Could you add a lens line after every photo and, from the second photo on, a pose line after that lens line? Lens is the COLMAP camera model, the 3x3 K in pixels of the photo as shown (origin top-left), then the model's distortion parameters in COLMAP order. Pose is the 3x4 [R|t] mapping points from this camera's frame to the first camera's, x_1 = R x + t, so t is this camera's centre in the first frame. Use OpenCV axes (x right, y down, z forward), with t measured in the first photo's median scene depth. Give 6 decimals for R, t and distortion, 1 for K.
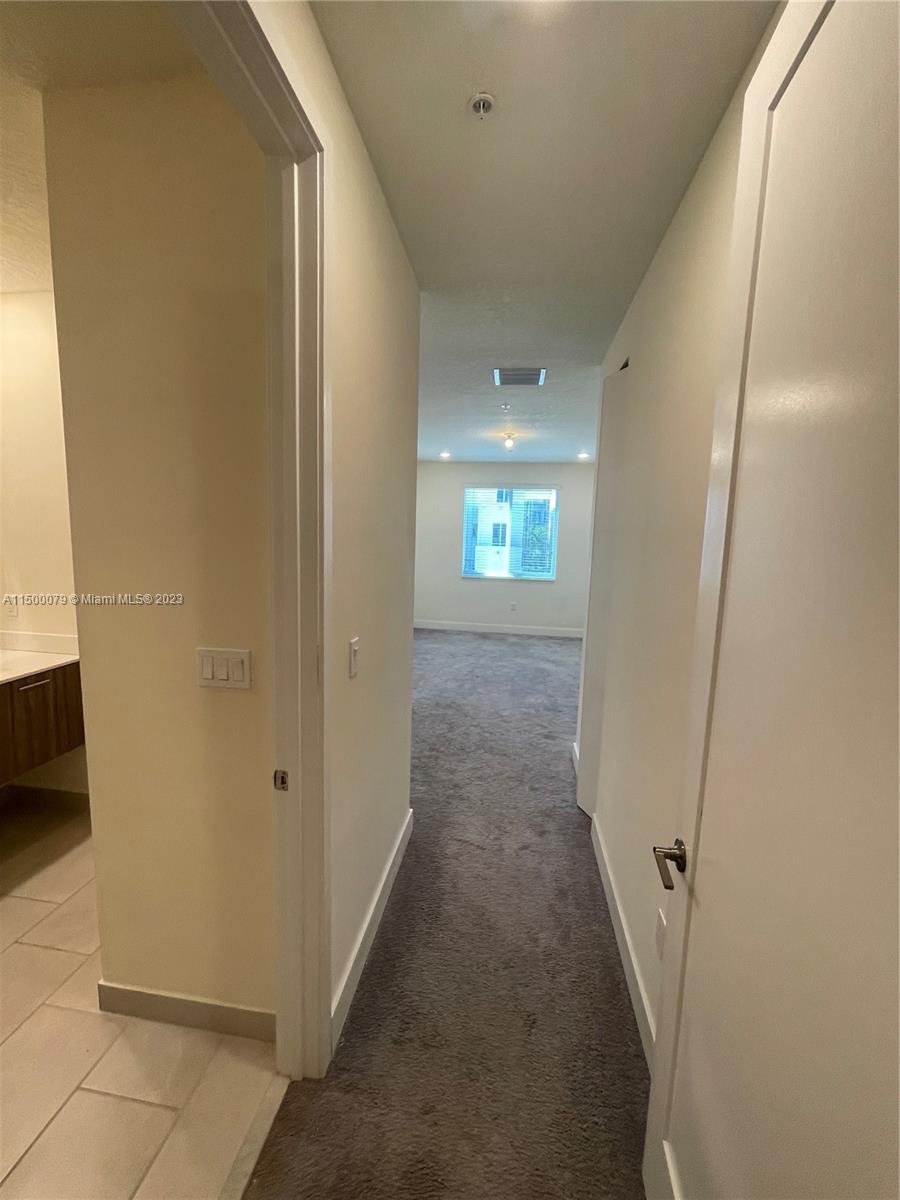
lens RADIAL K [[485.5, 0, 447.7], [0, 485.5, 597.8], [0, 0, 1]] dist [-0.012440, 0.000090]
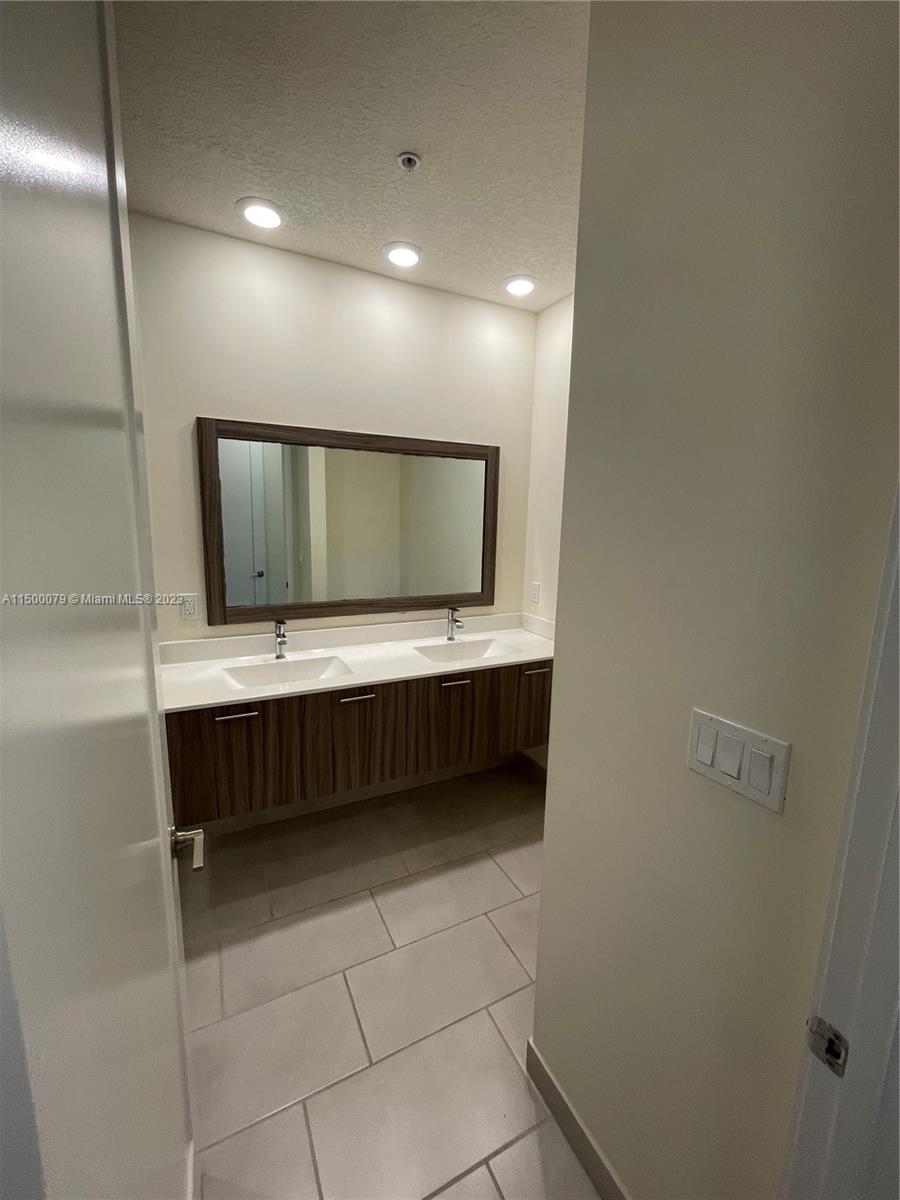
lens RADIAL K [[485.5, 0, 445.6], [0, 485.5, 596.9], [0, 0, 1]] dist [-0.012440, 0.000090]
pose [[0.566081, 0.105253, -0.817602, -0.205476], [-0.099940, 0.993262, 0.058671, -0.042808], [0.818269, 0.048499, 0.572786, 0.377854]]
